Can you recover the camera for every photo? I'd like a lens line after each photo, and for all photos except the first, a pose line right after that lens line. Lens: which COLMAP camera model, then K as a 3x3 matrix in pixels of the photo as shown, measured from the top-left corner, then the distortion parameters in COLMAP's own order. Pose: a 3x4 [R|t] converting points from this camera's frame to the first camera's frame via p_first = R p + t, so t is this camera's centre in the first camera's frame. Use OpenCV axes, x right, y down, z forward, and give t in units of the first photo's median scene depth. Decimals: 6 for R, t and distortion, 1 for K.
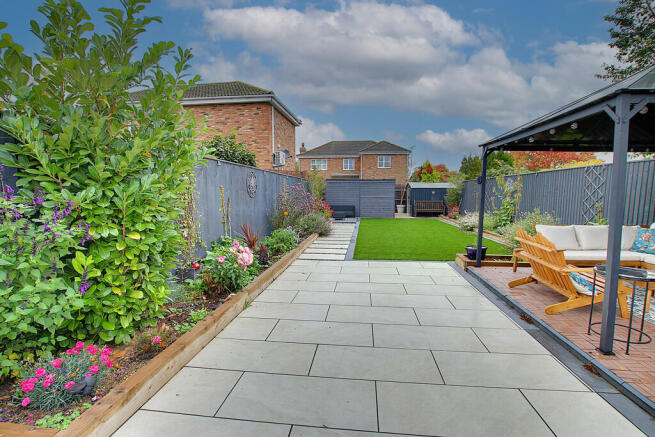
lens RADIAL K [[306.3, 0, 327.4], [0, 306.3, 219.4], [0, 0, 1]] dist [-0.023405, -0.000539]
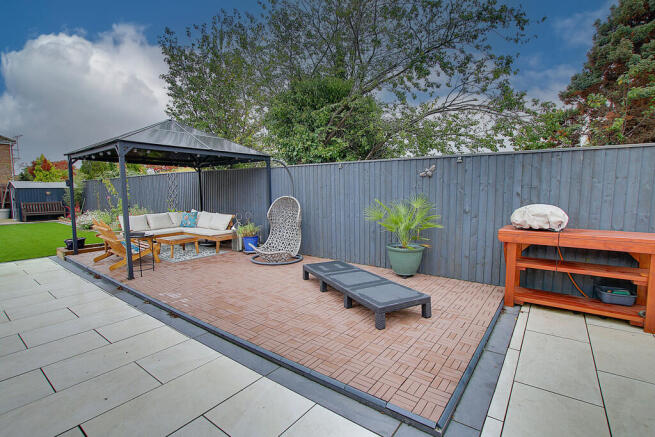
lens RADIAL K [[306.3, 0, 327.5], [0, 306.3, 219.5], [0, 0, 1]] dist [-0.023405, -0.000539]
pose [[0.502739, -0.085449, 0.860204, -0.015441], [0.081638, 0.995348, 0.051161, 0.028668], [-0.860575, 0.044504, 0.507376, -0.364778]]
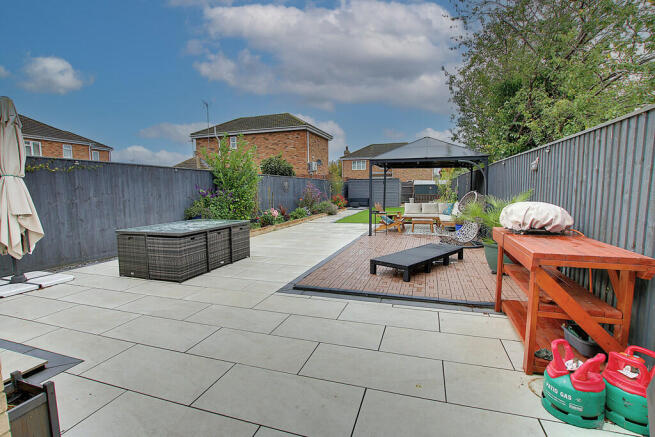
lens RADIAL K [[306.3, 0, 328.2], [0, 306.3, 219.7], [0, 0, 1]] dist [-0.023405, -0.000539]
pose [[0.981556, 0.007405, -0.191034, 0.398019], [-0.004792, 0.999889, 0.014132, 0.077006], [0.191117, -0.012956, 0.981482, -0.880737]]
